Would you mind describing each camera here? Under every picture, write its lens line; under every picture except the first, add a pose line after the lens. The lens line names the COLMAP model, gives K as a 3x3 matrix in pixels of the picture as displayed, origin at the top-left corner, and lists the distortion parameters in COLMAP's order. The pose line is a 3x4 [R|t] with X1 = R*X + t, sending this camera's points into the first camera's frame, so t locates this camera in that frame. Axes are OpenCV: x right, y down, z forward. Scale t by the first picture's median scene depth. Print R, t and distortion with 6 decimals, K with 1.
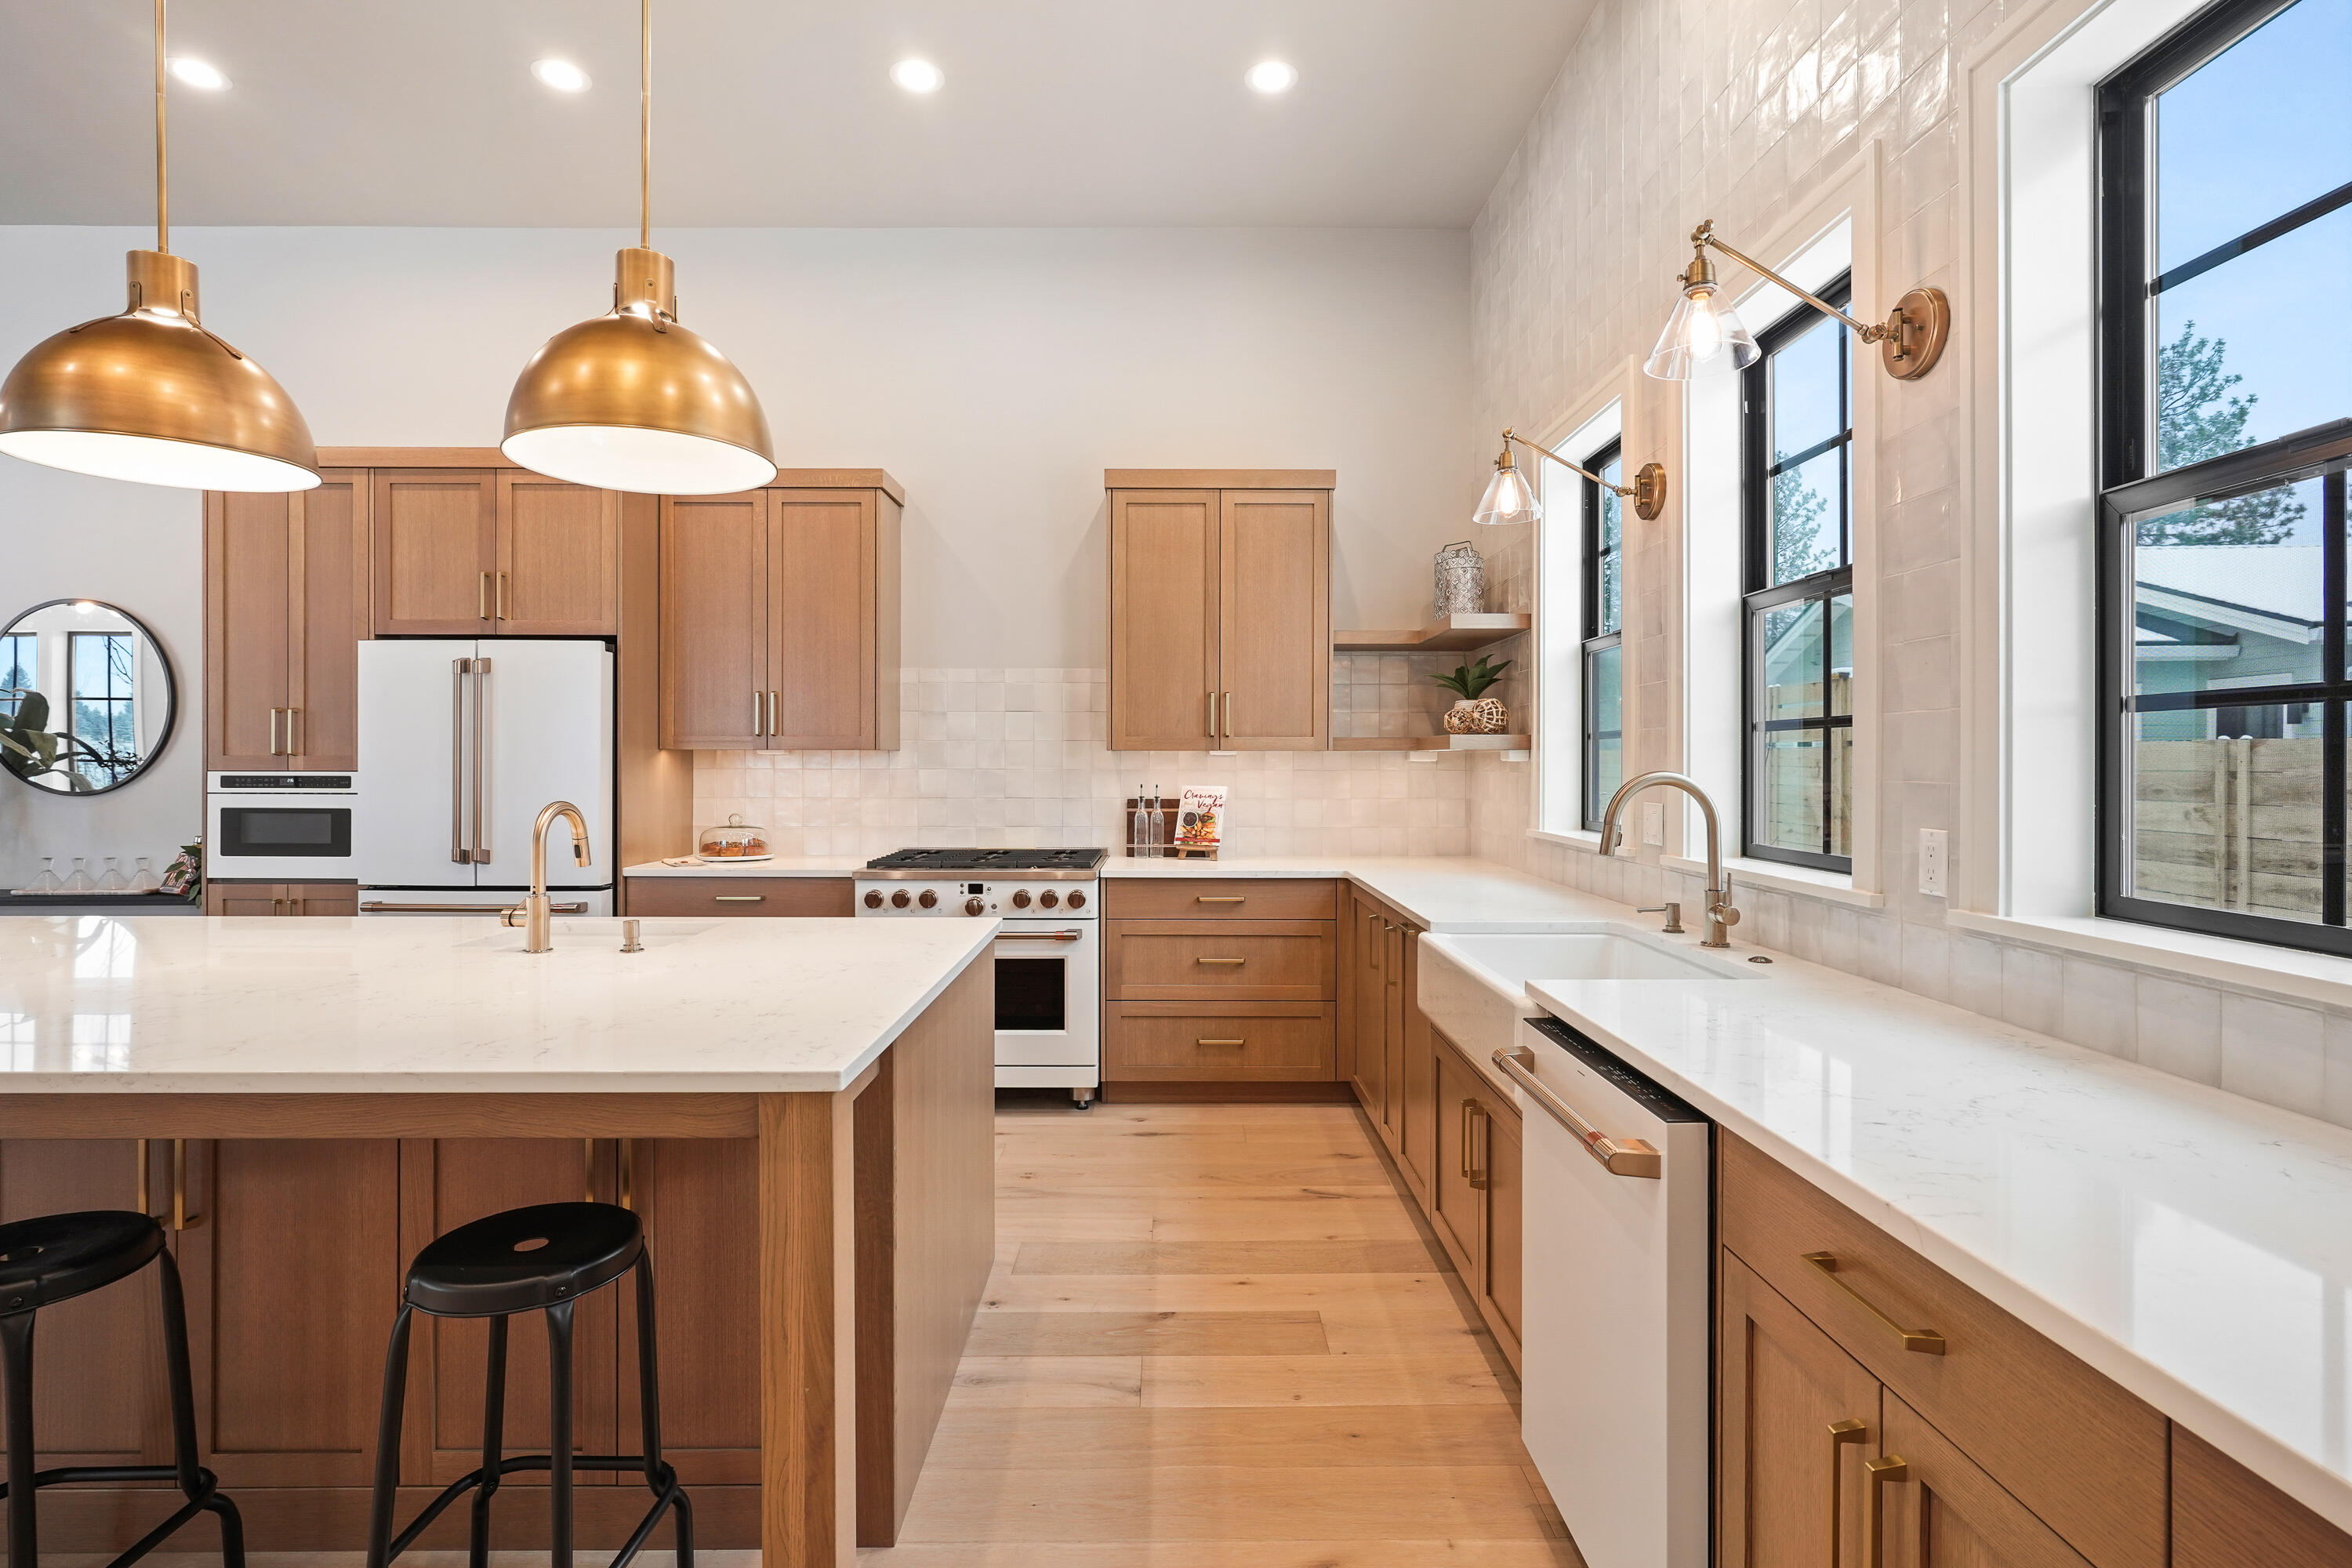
lens RADIAL K [[1133.4, 0, 1173.6], [0, 1133.4, 762.2], [0, 0, 1]] dist [-0.009500, 0.003685]
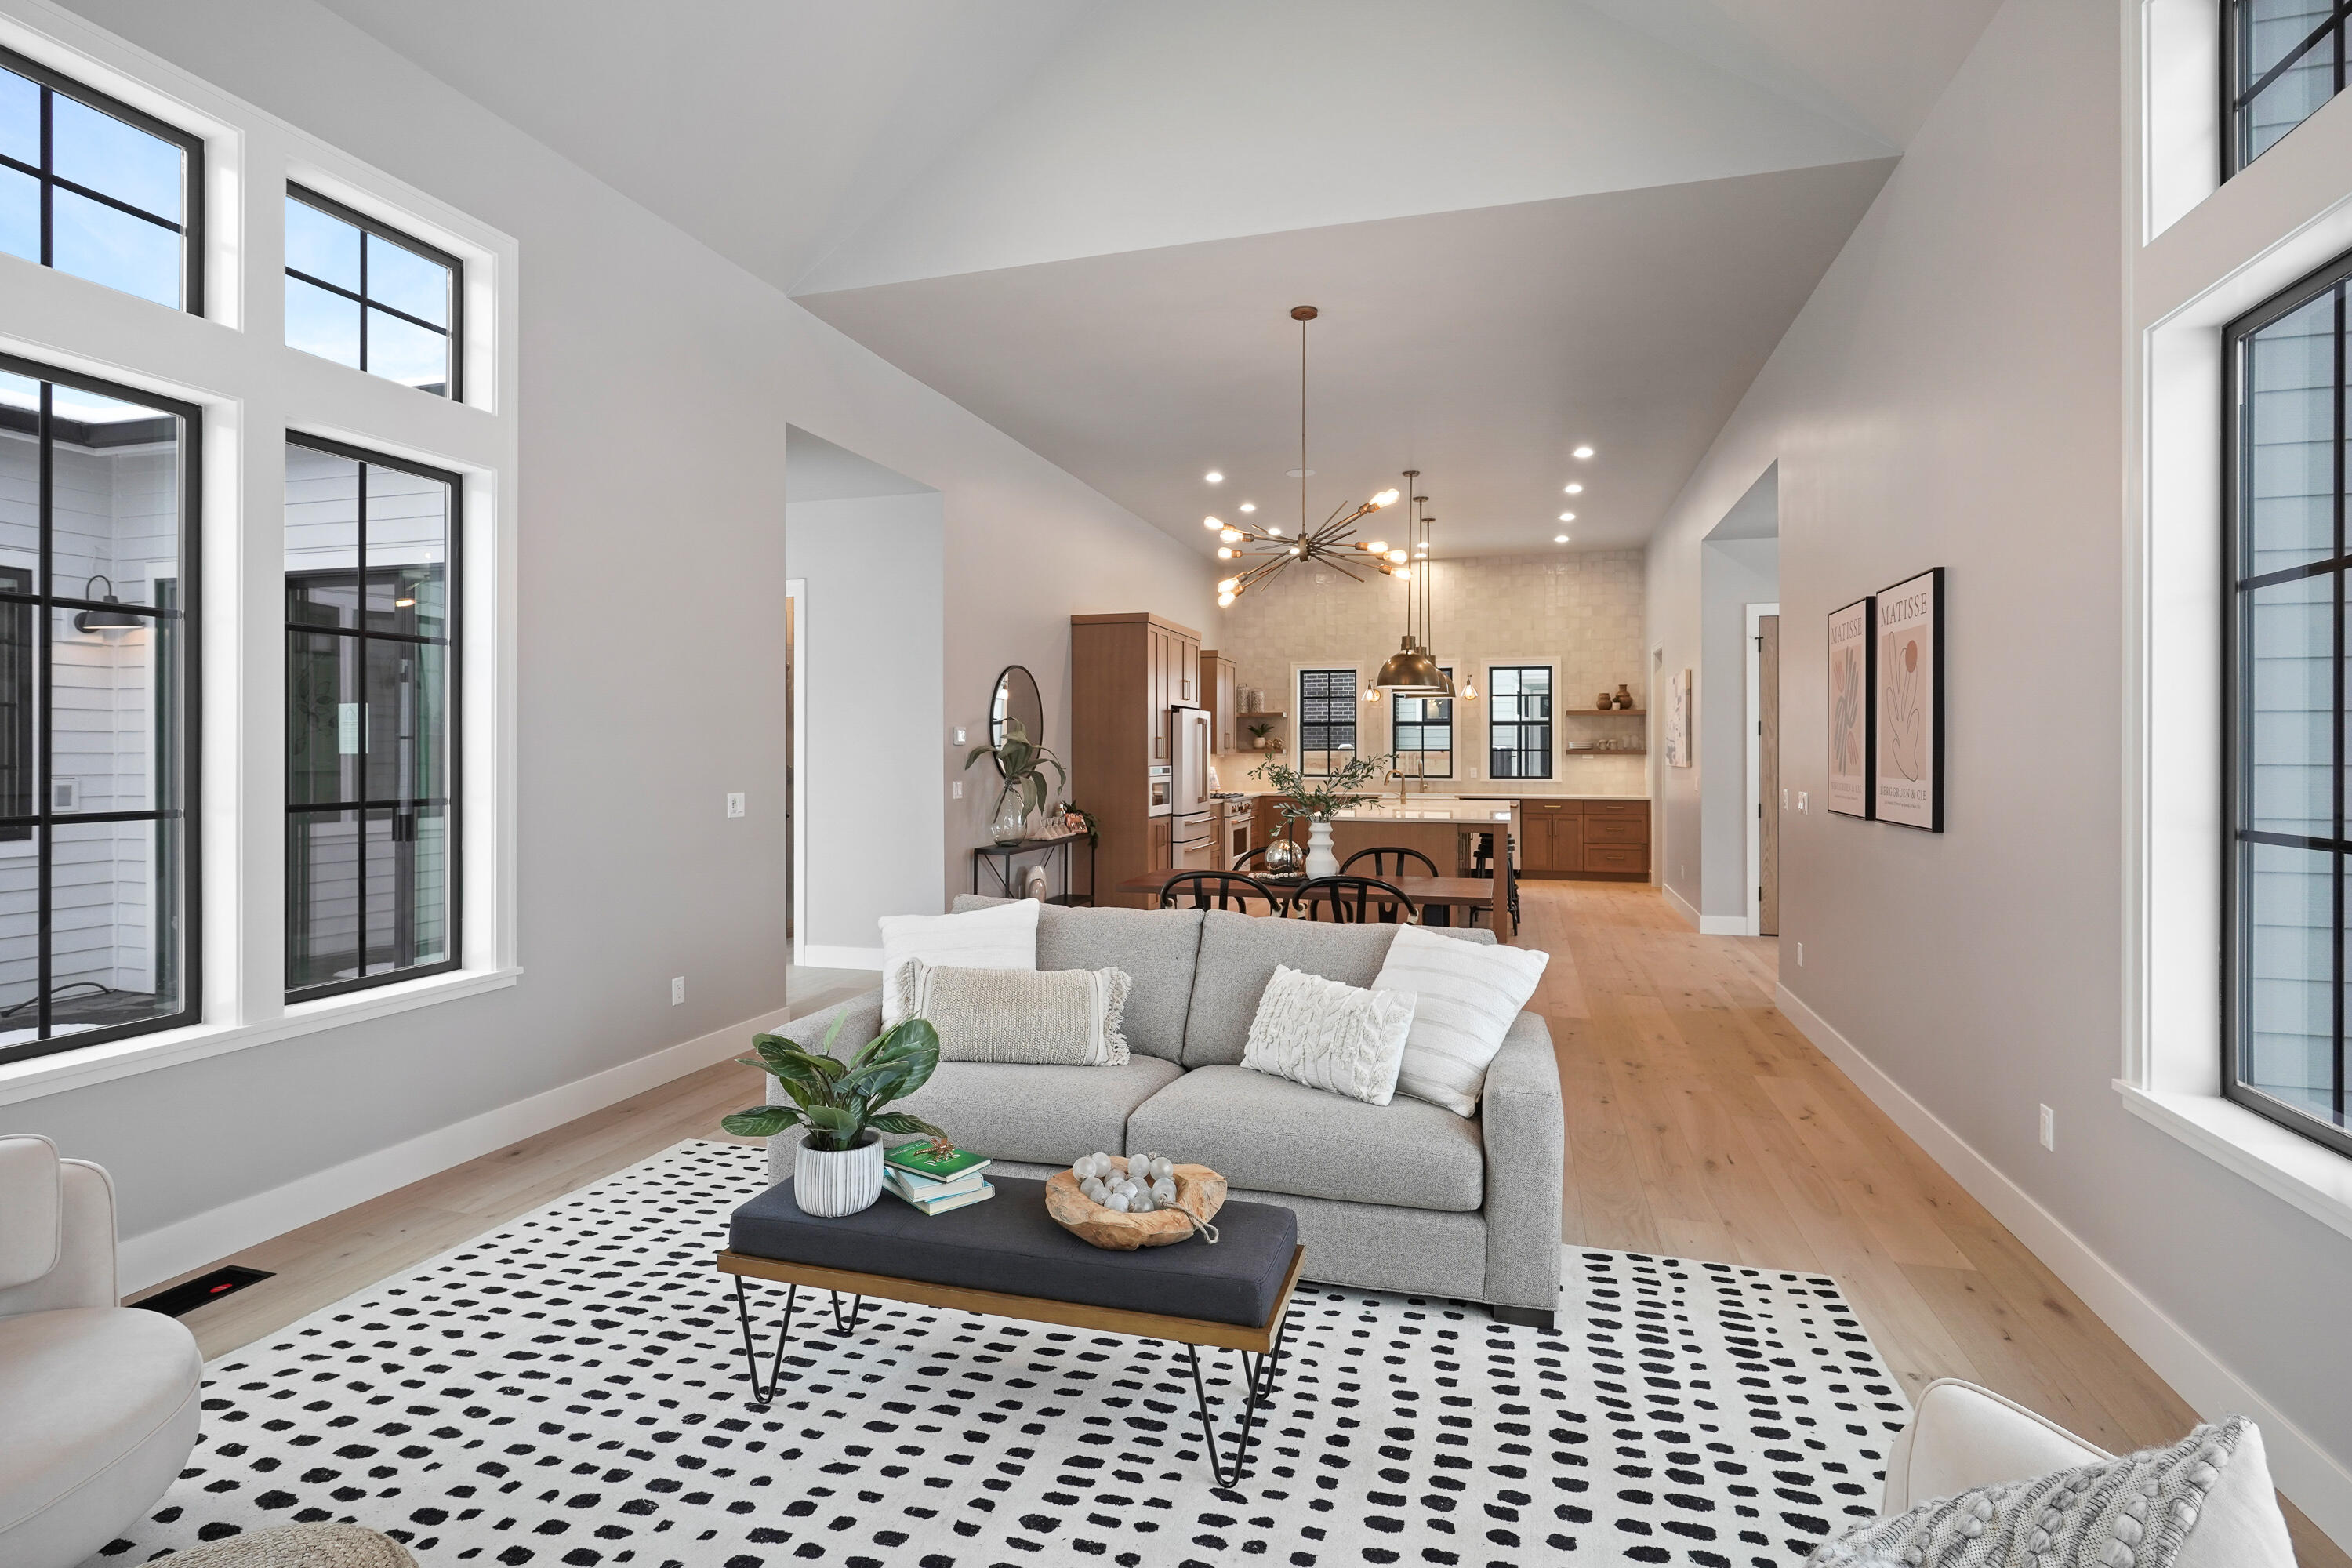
lens RADIAL K [[1133.4, 0, 1165.6], [0, 1133.4, 757.9], [0, 0, 1]] dist [-0.009500, 0.003685]
pose [[0.295032, -0.009312, 0.955442, -2.862993], [-0.000606, 0.999950, 0.009933, -0.029621], [-0.955487, -0.003509, 0.295011, 0.342073]]
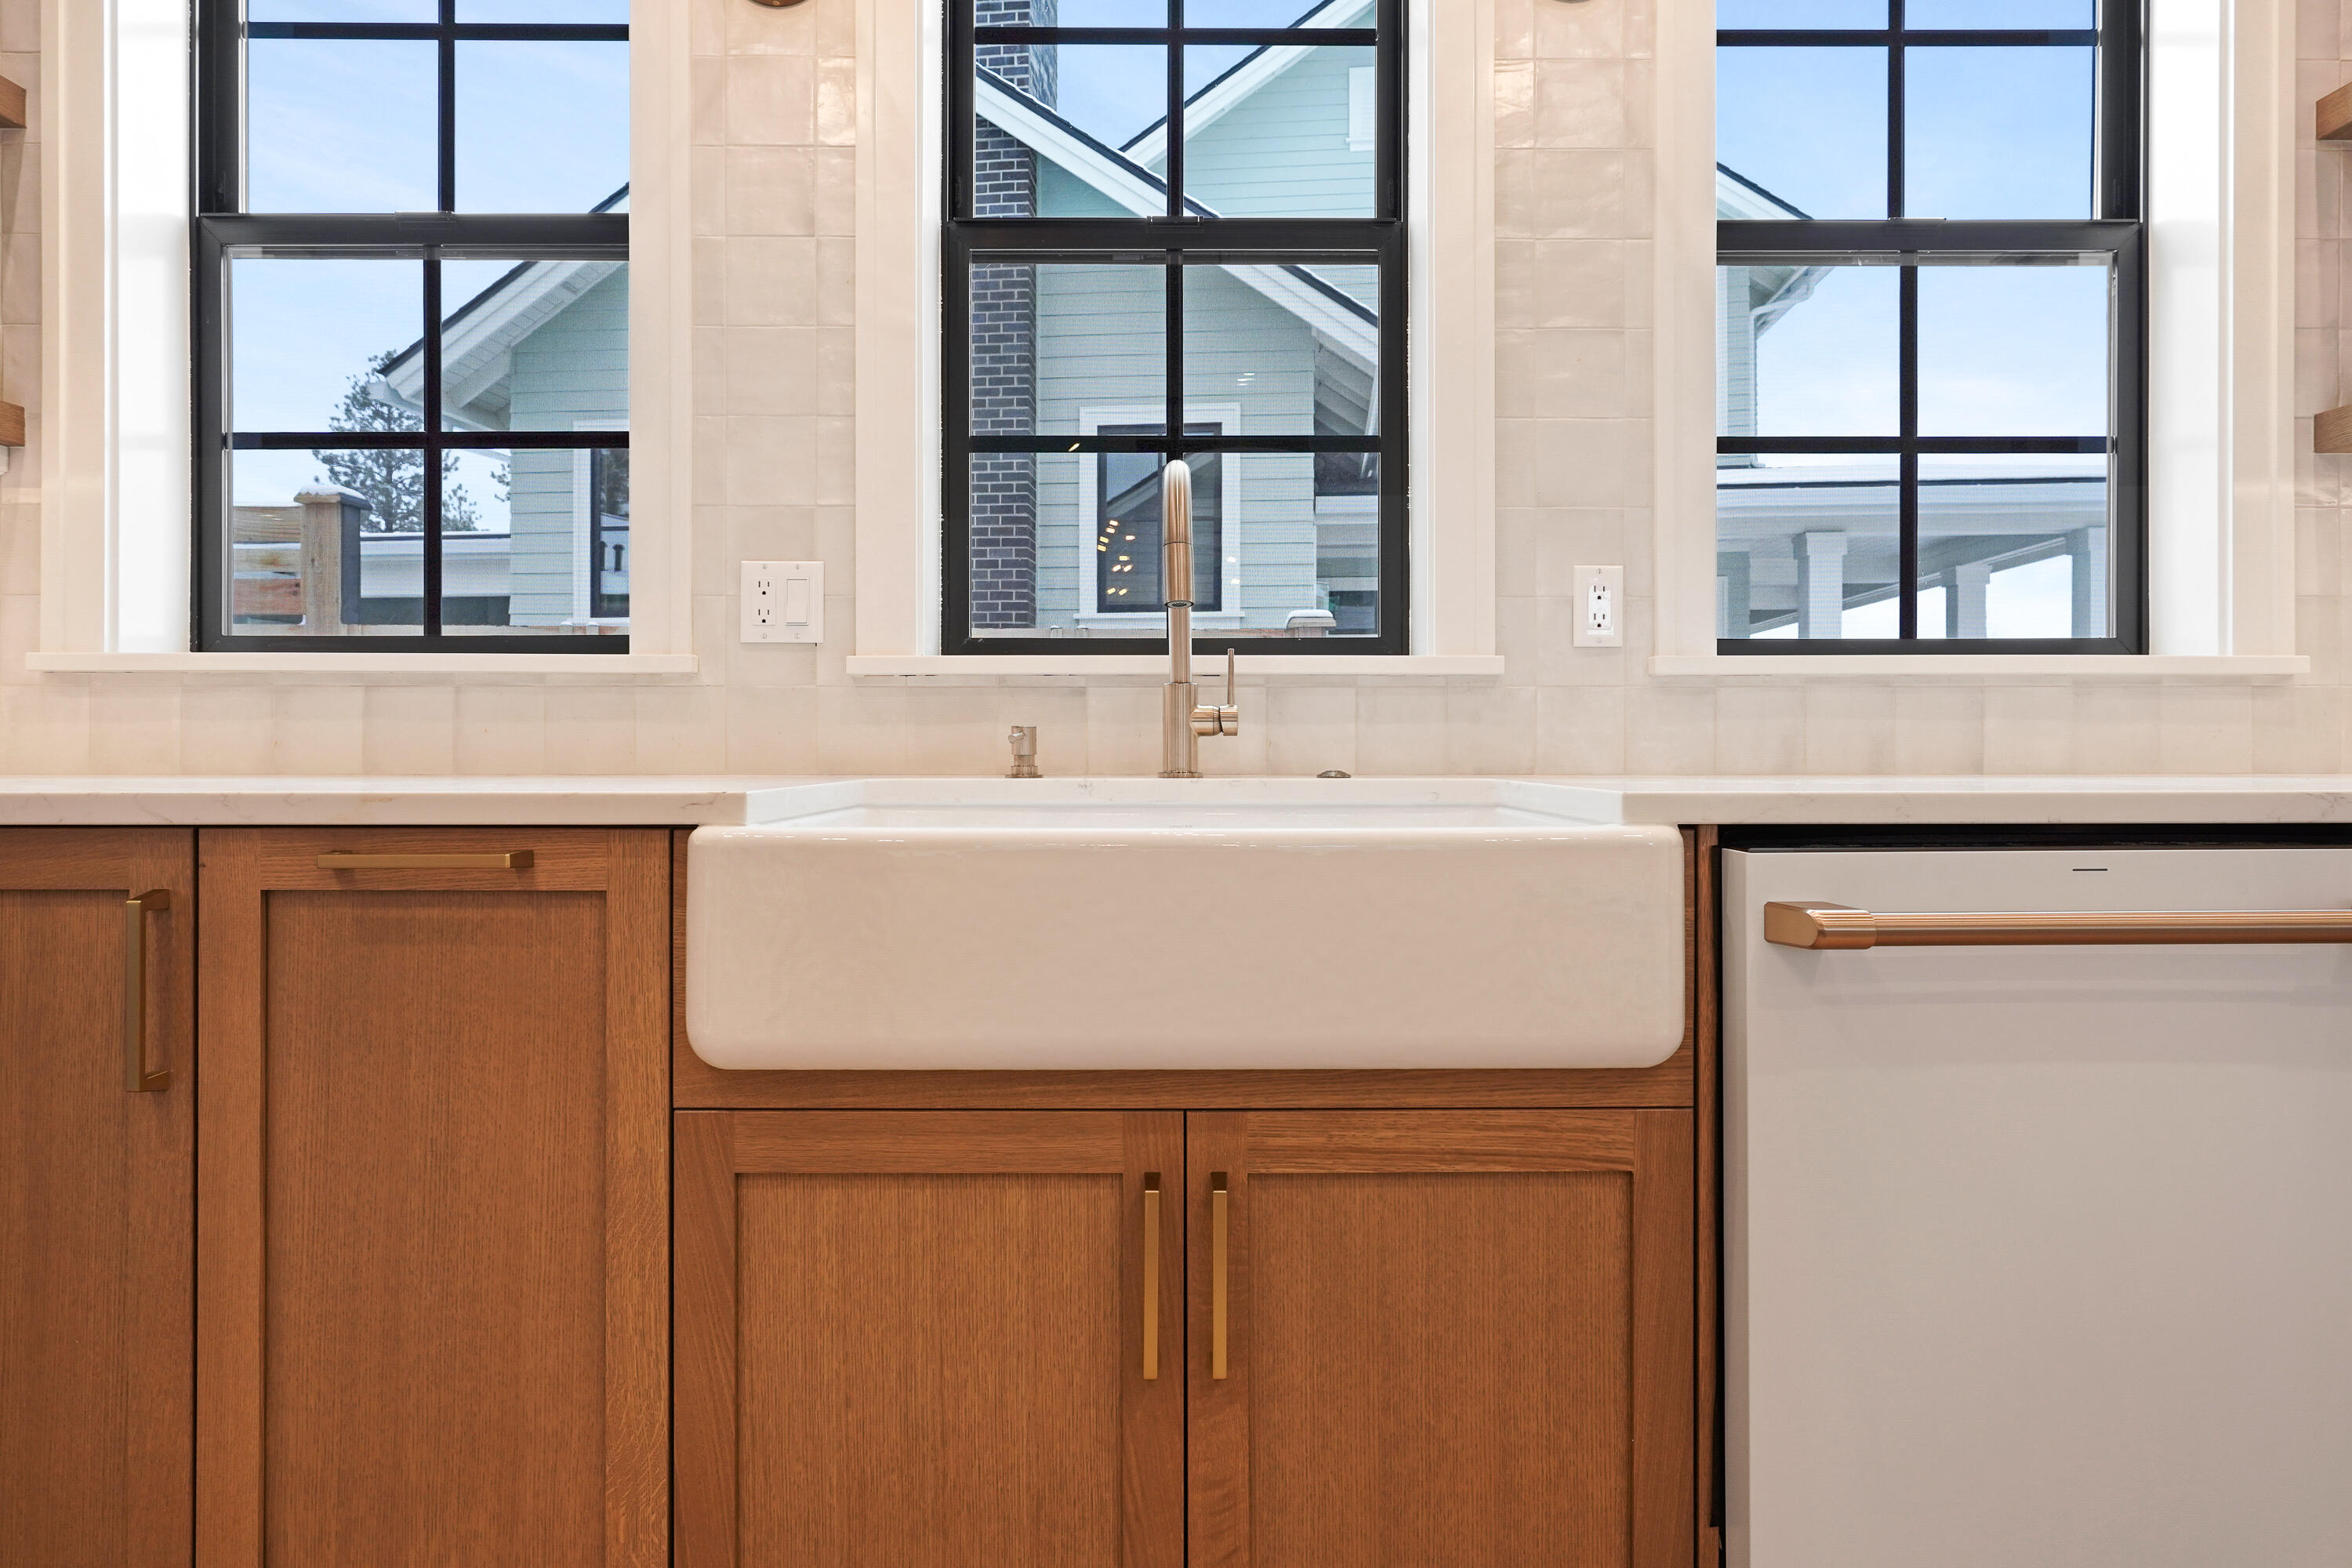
lens RADIAL K [[1324.9, 0, 1164.0], [0, 1324.9, 738.6], [0, 0, 1]] dist [-0.009079, 0.003879]
pose [[-0.006191, 0.007336, 0.999954, -0.124244], [-0.001111, 0.999972, -0.007343, 0.086350], [-0.999980, -0.001156, -0.006182, 0.593253]]
